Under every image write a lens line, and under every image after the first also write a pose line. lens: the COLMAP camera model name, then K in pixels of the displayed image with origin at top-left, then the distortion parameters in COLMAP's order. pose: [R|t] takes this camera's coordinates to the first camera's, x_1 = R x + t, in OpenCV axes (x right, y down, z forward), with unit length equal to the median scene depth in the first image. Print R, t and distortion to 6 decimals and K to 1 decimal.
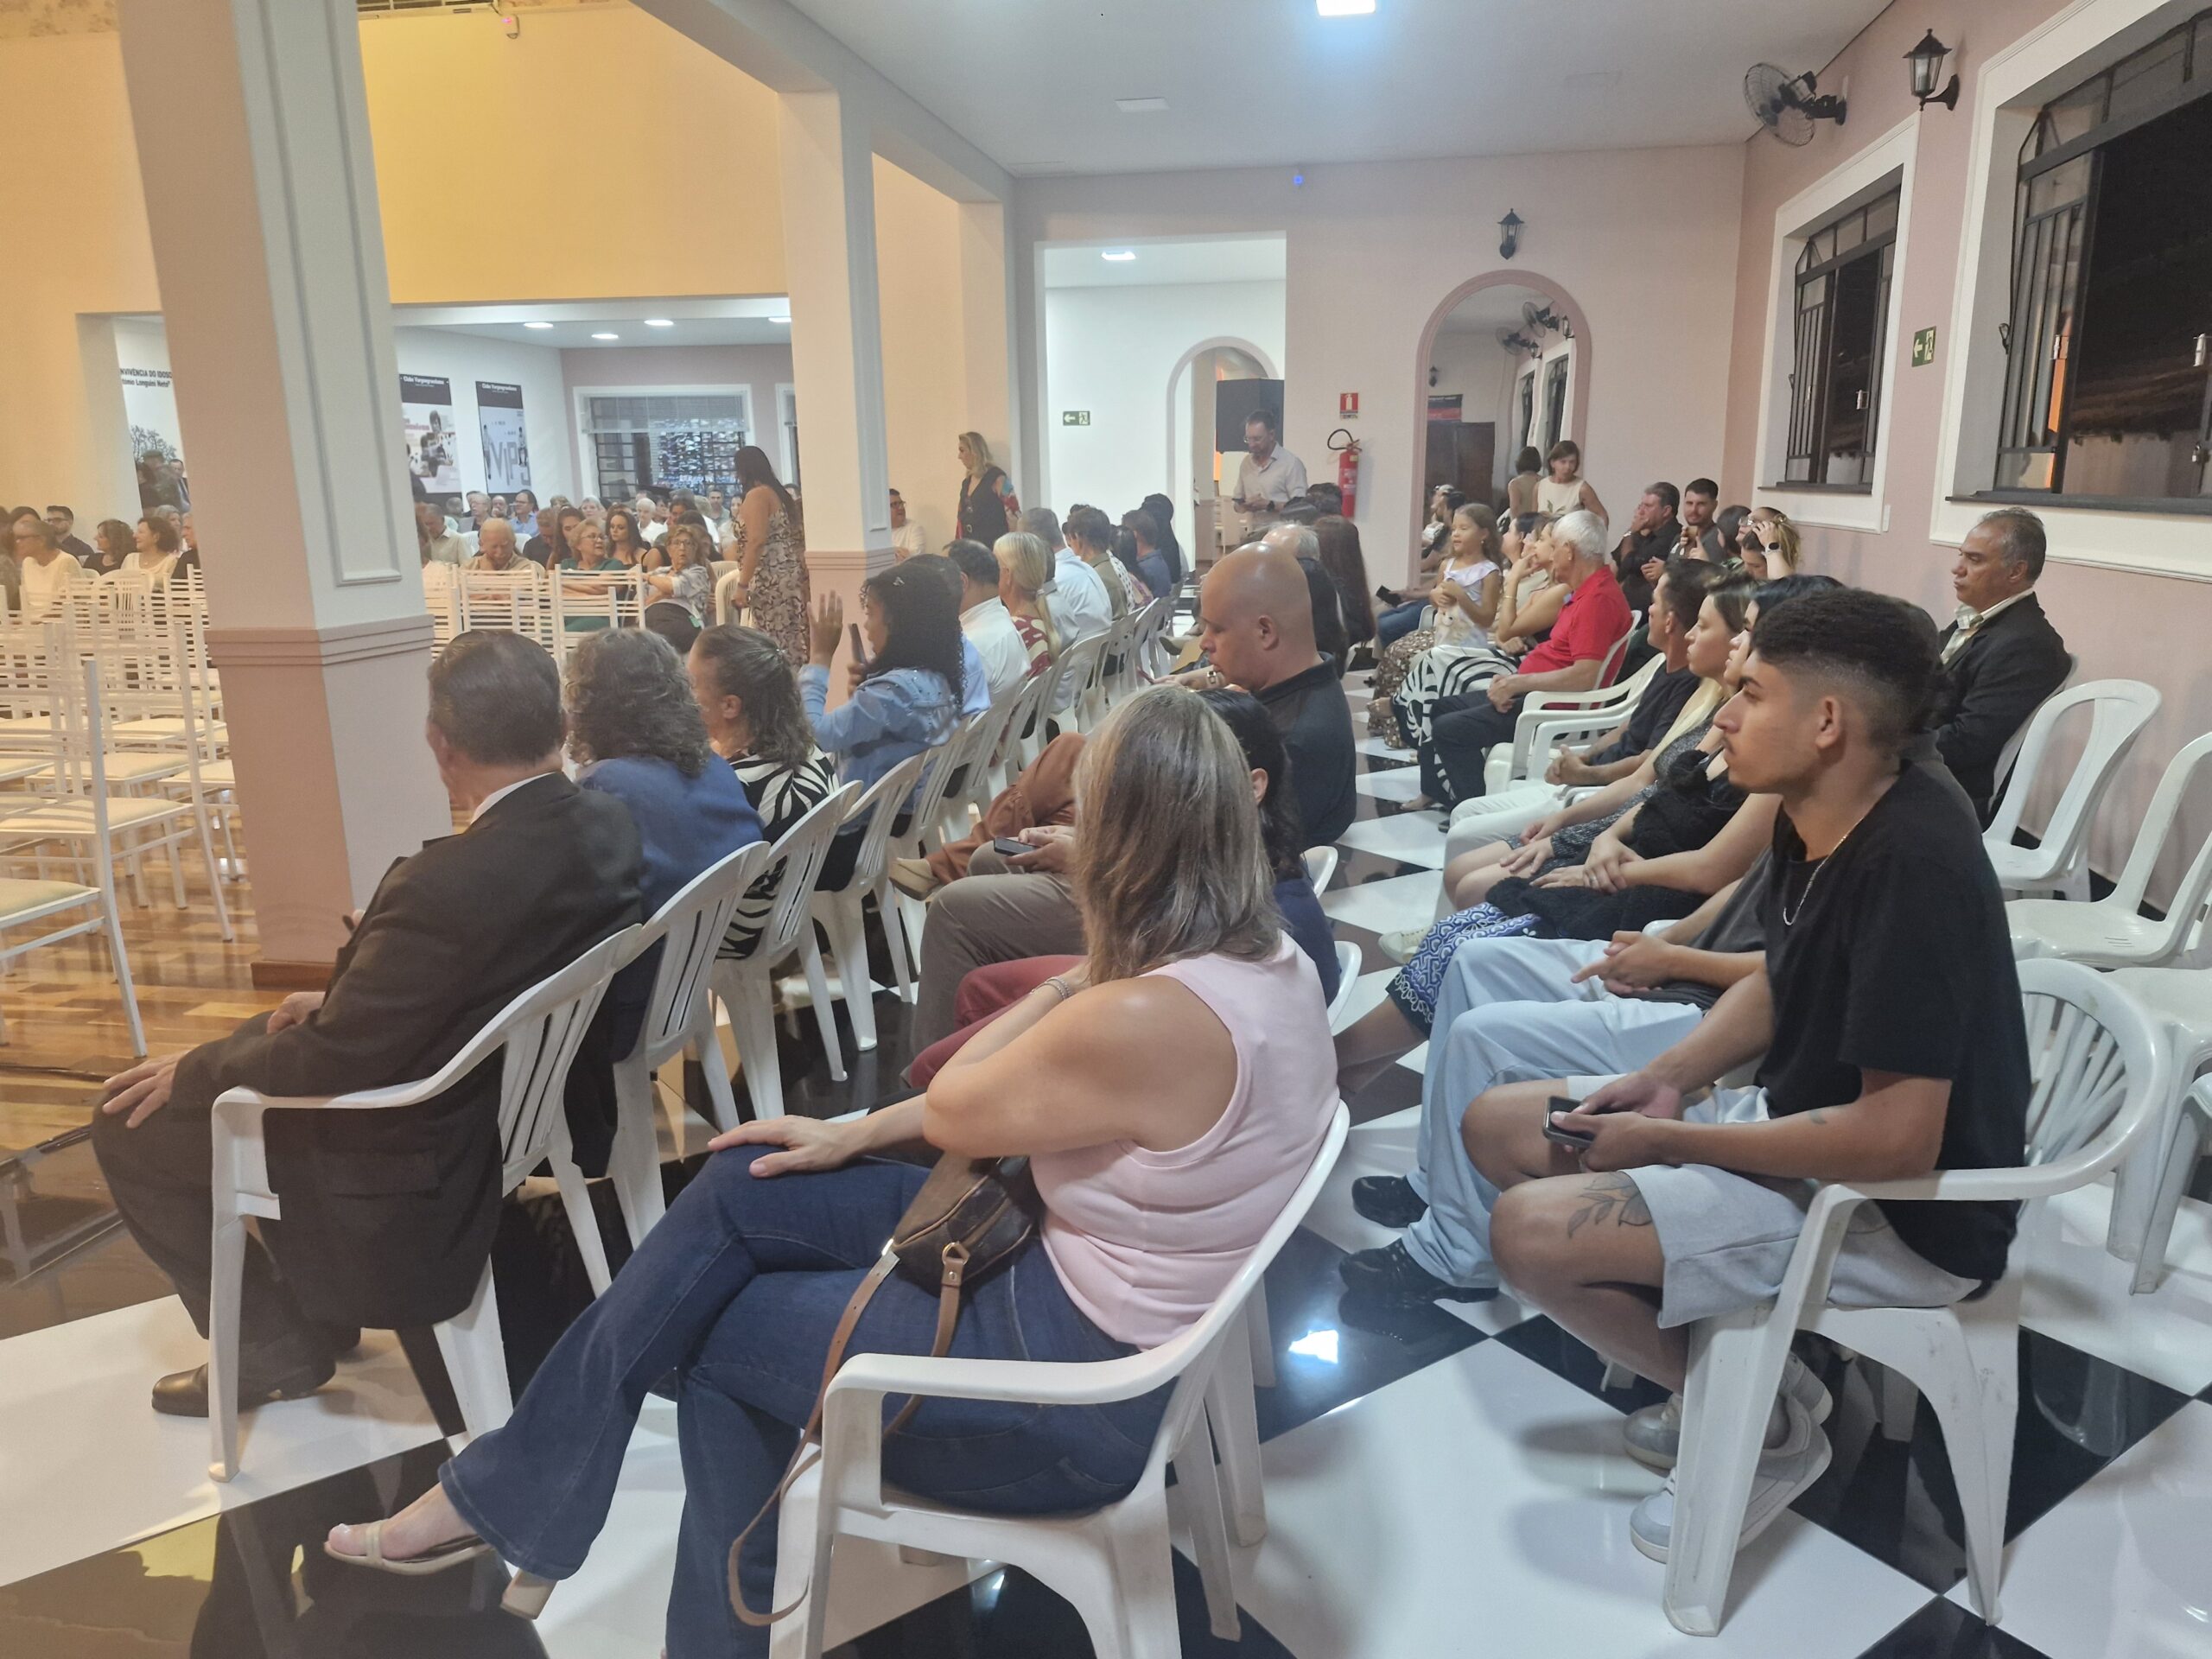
lens RADIAL K [[1524.0, 0, 1155.3], [0, 1524.0, 801.1], [0, 0, 1]] dist [0.067679, -0.002934]
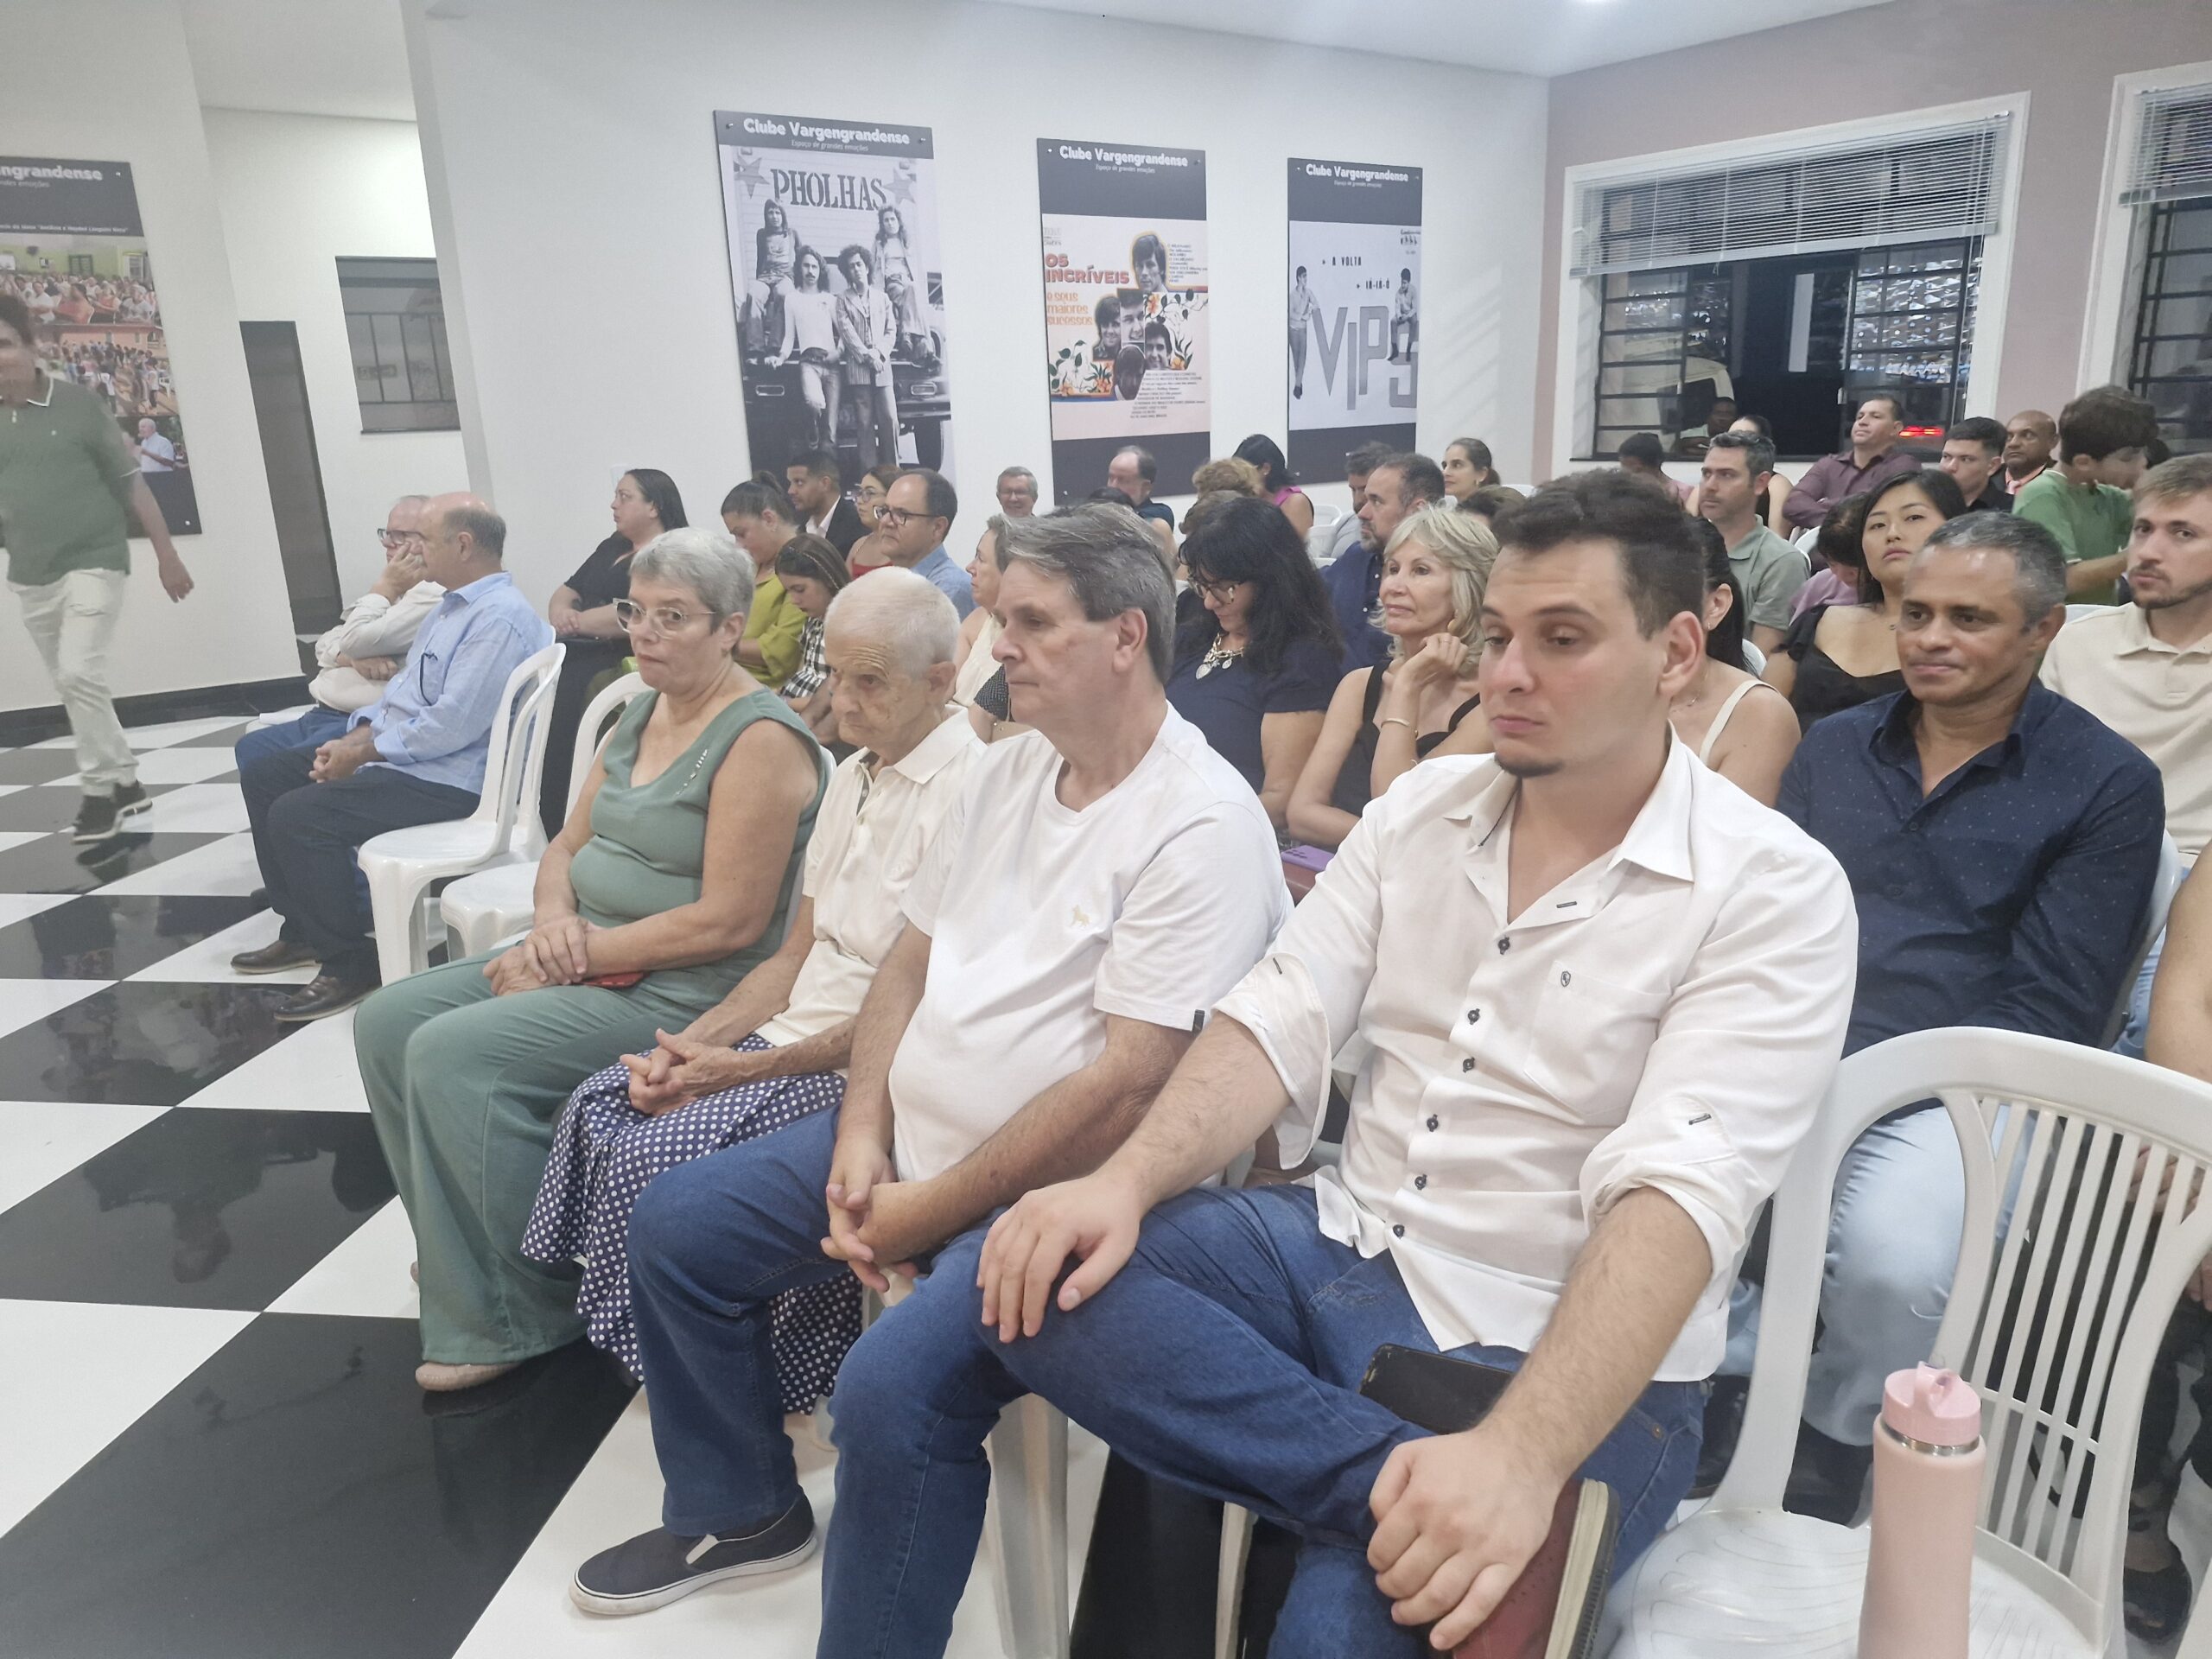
lens RADIAL K [[1457.9, 0, 1106.0], [0, 1457.9, 829.5], [0, 0, 1]] dist [0.072112, -0.062867]
pose [[0.691333, 0.197014, -0.695157, -0.152194], [-0.130852, 0.980337, 0.147705, -0.139204], [0.710588, -0.011150, 0.703520, 0.653688]]
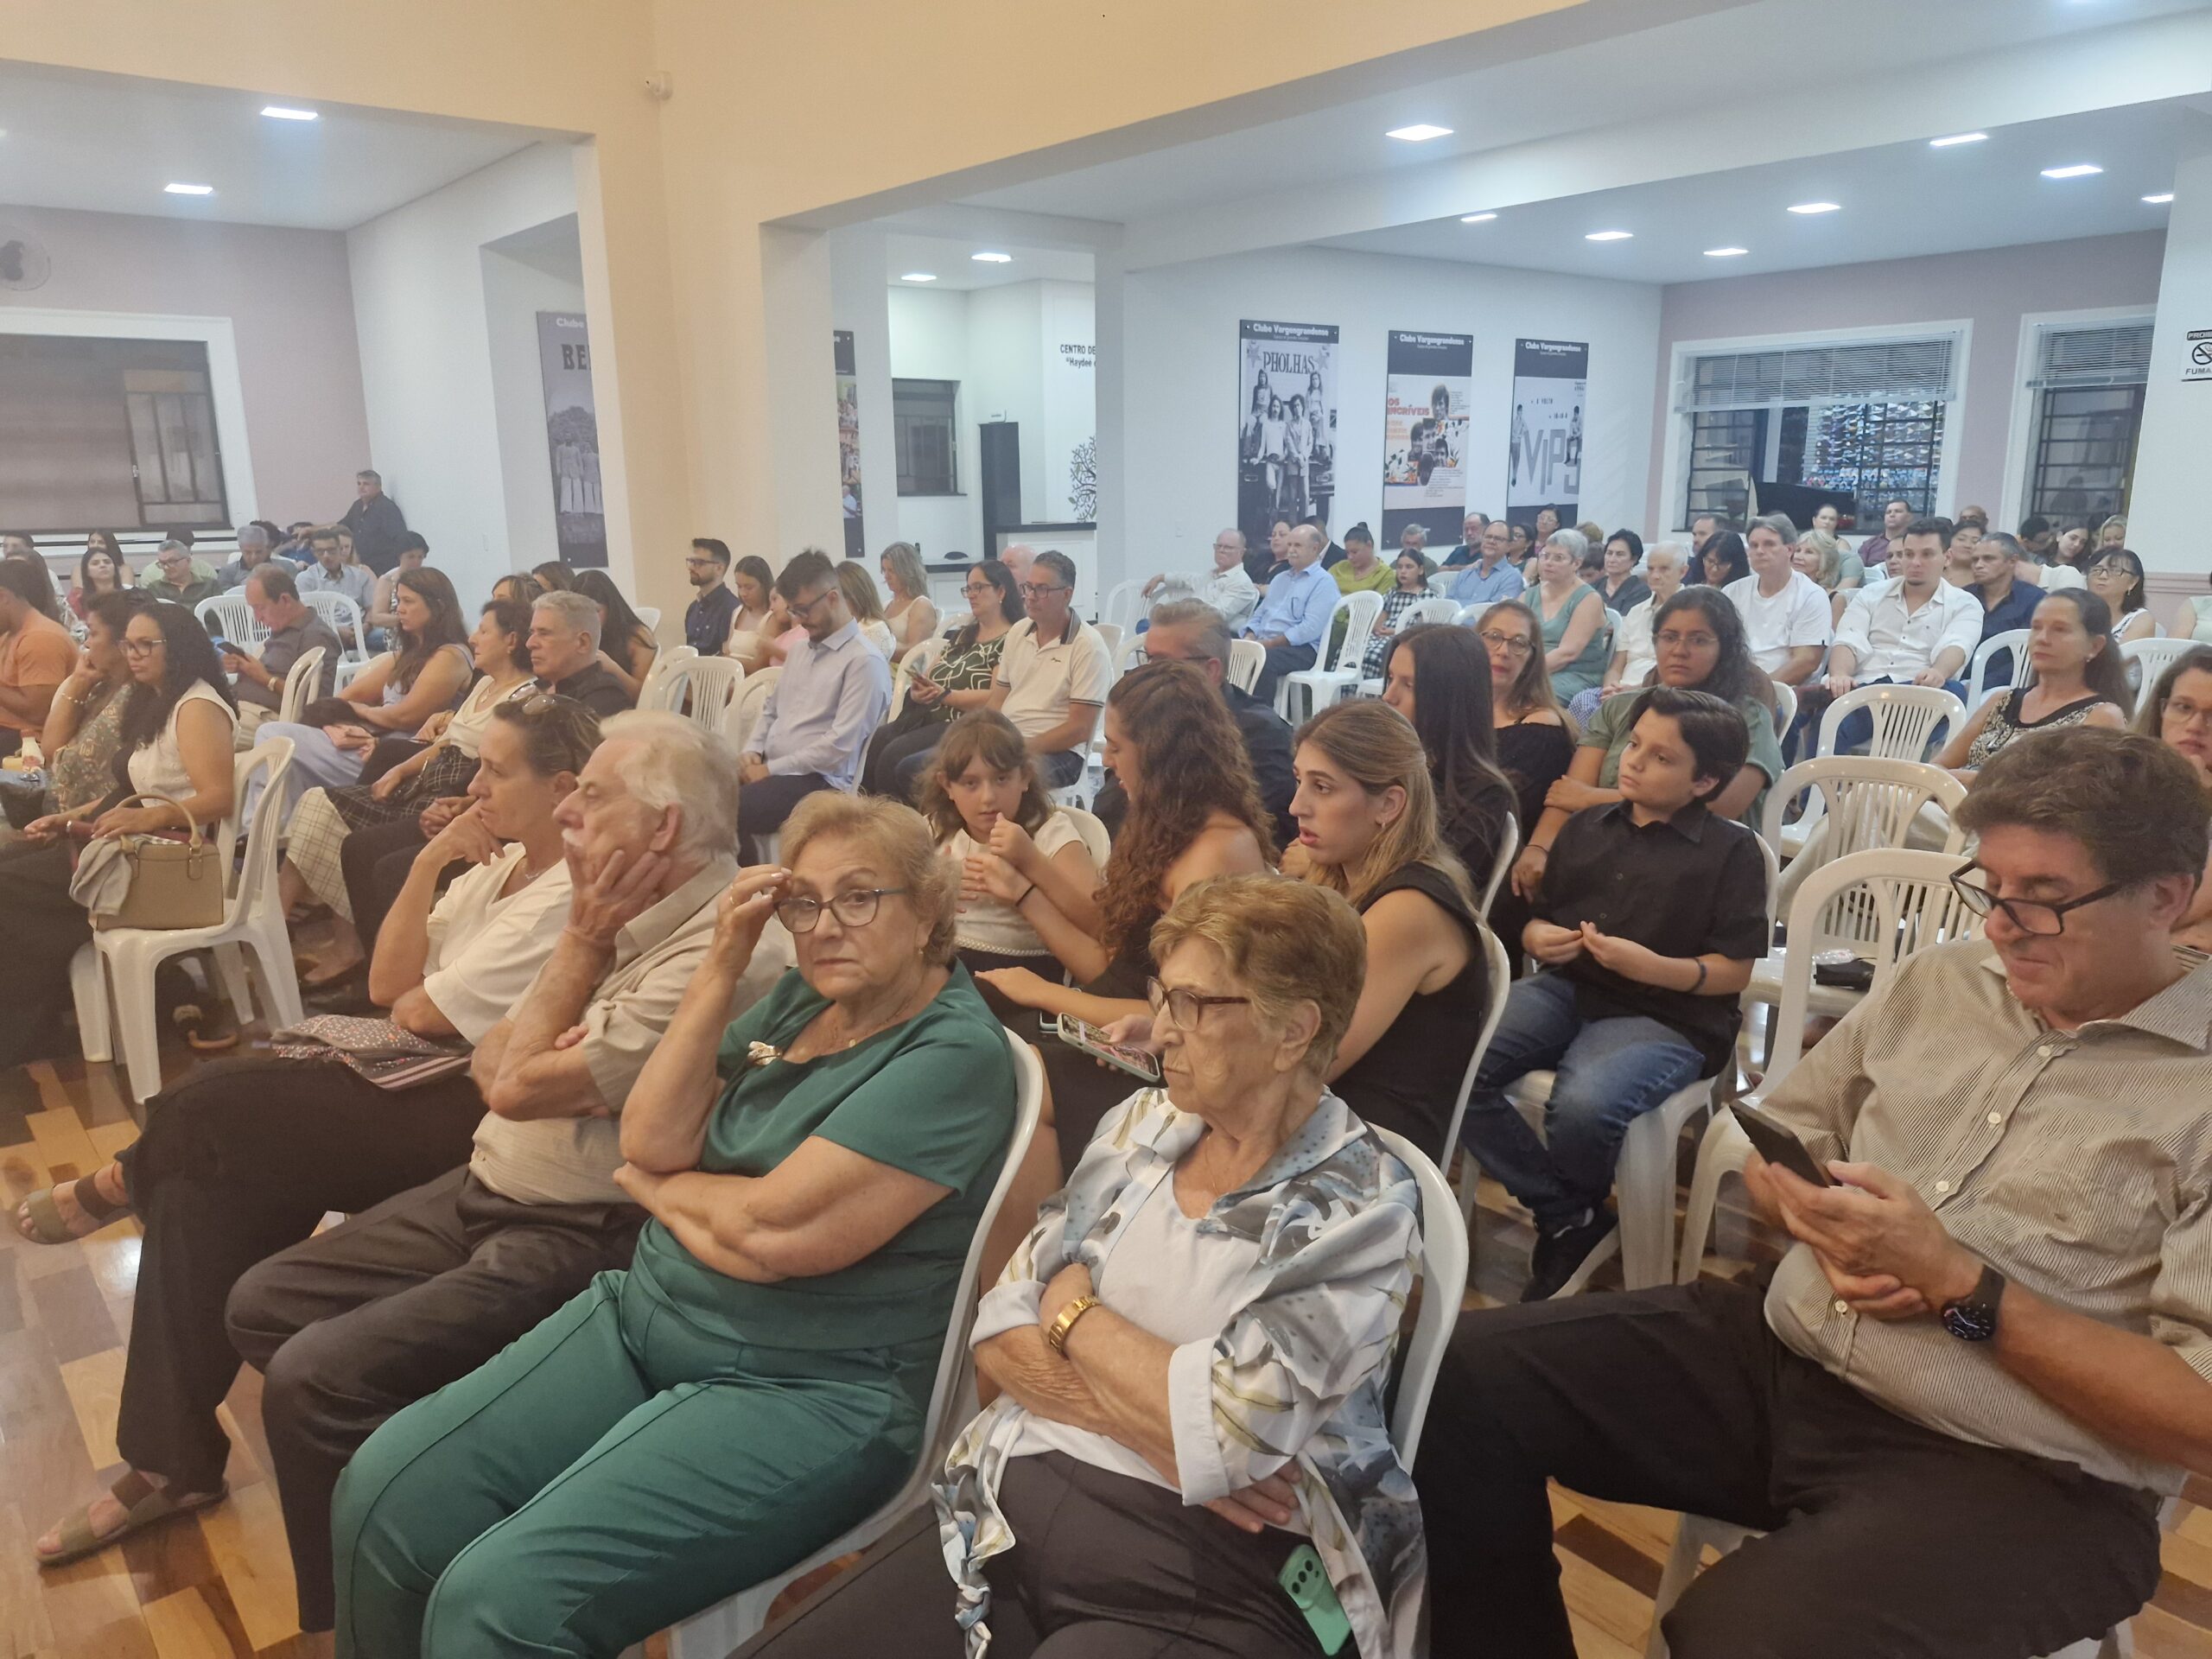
lens RADIAL K [[1524.0, 0, 1155.3], [0, 1524.0, 801.1], [0, 0, 1]] dist [0.067679, -0.002934]
pose [[0.746959, 0.155692, -0.646384, -0.092736], [-0.147370, 0.986783, 0.067382, -0.092856], [0.648332, 0.044927, 0.760031, 0.390805]]
